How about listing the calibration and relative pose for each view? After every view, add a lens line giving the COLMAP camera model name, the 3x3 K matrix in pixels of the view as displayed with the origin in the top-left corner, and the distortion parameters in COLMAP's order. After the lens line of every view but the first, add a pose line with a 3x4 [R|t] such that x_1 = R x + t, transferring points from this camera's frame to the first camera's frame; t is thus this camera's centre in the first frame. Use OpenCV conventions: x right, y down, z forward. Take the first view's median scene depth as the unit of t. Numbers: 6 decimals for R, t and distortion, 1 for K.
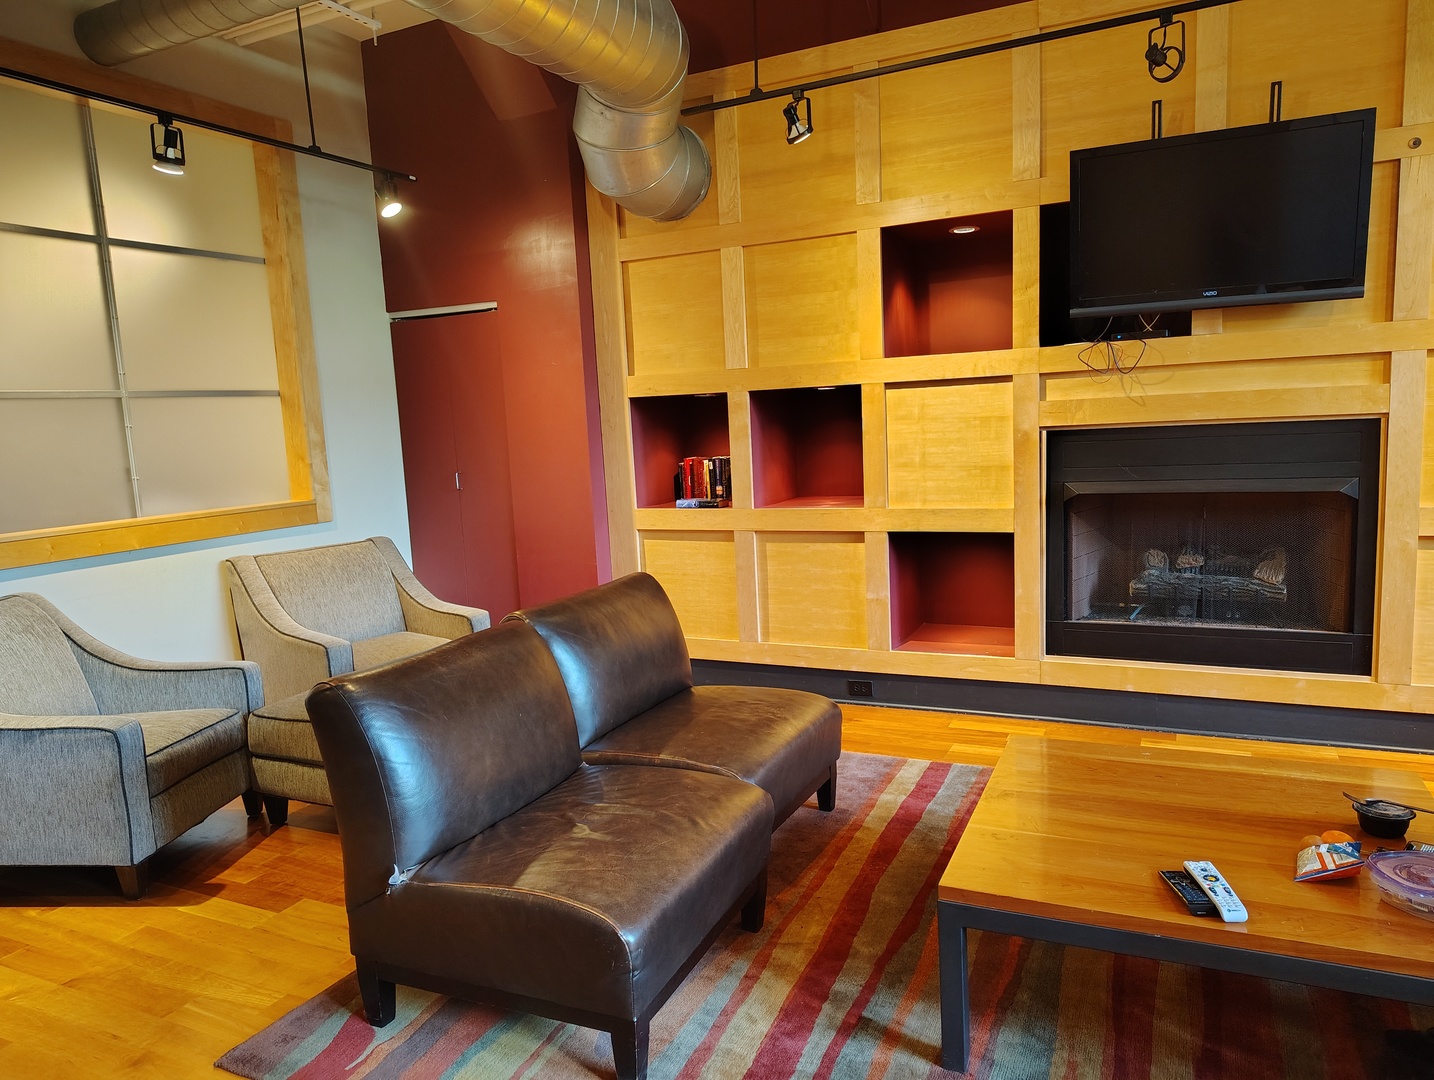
lens RADIAL K [[992.2, 0, 717.2], [0, 992.2, 543.4], [0, 0, 1]] dist [0.003317, -0.004156]
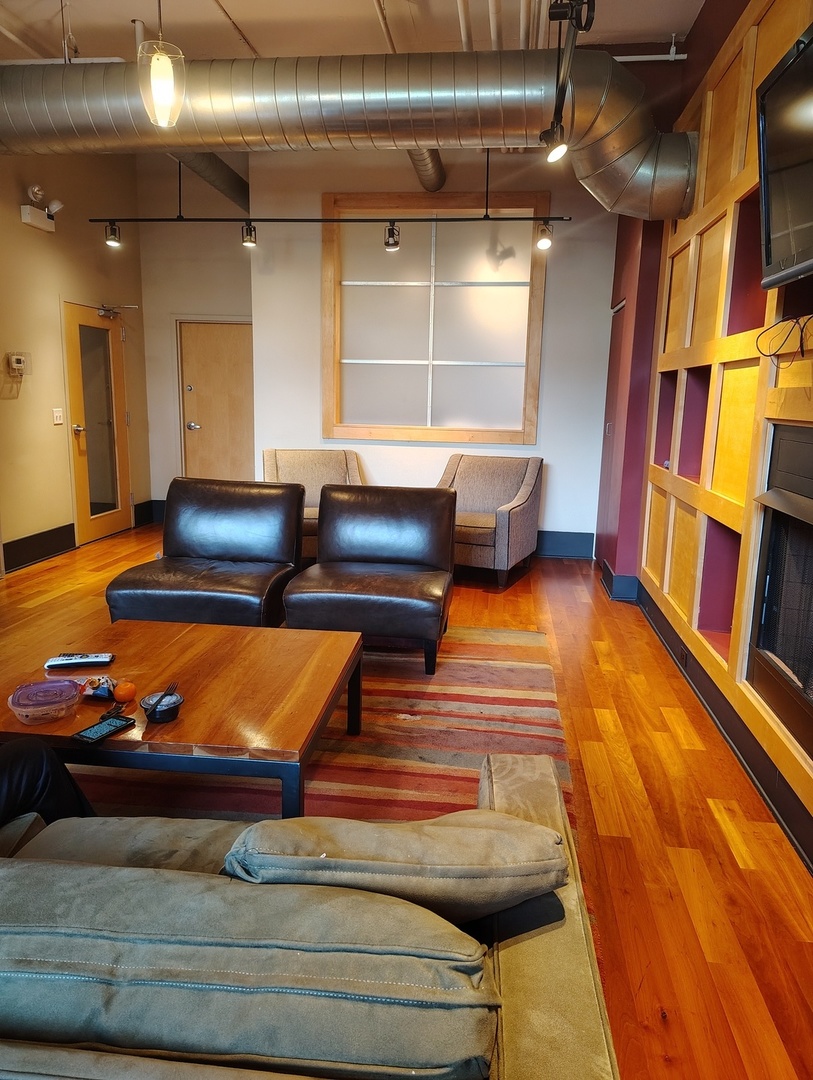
lens RADIAL K [[747.2, 0, 408.8], [0, 747.2, 539.3], [0, 0, 1]] dist [0.003317, -0.004156]
pose [[0.304191, 0.231923, -0.923948, 0.843657], [-0.160642, 0.968509, 0.190220, -0.088535], [0.938969, 0.090562, 0.331868, 0.504078]]
